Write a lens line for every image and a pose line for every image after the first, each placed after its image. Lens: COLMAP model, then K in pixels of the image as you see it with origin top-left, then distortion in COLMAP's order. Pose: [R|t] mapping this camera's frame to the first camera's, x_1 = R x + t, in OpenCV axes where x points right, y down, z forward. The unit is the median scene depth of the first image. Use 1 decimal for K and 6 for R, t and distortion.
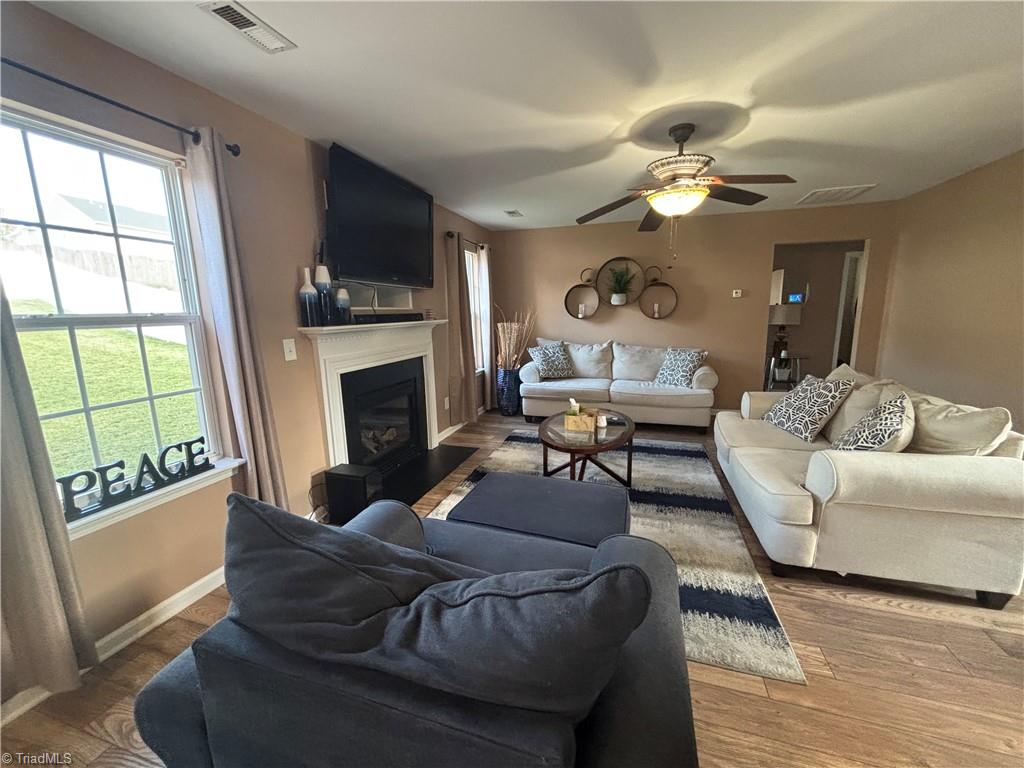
lens RADIAL K [[415.3, 0, 510.9], [0, 415.3, 384.9], [0, 0, 1]] dist [0.004220, -0.000591]
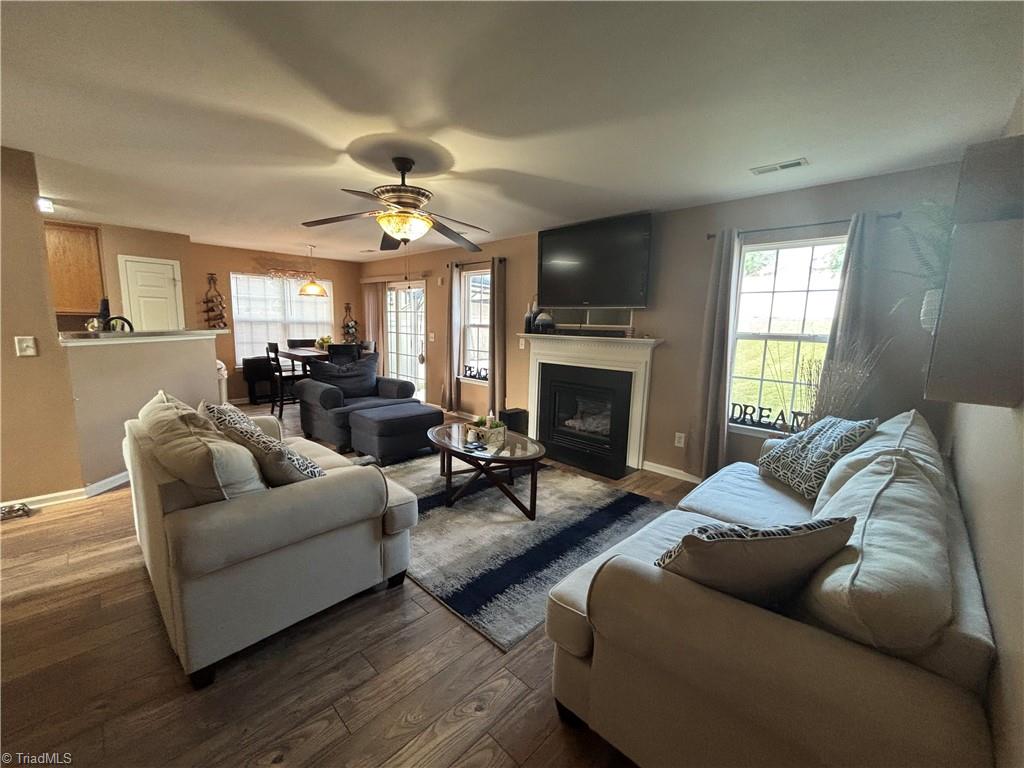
lens RADIAL K [[415.3, 0, 514.5], [0, 415.3, 384.6], [0, 0, 1]] dist [0.004220, -0.000591]
pose [[-0.447741, 0.128198, -0.884925, 1.242375], [-0.182643, 0.955691, 0.230861, -0.335815], [0.875311, 0.264992, -0.404488, 1.735916]]
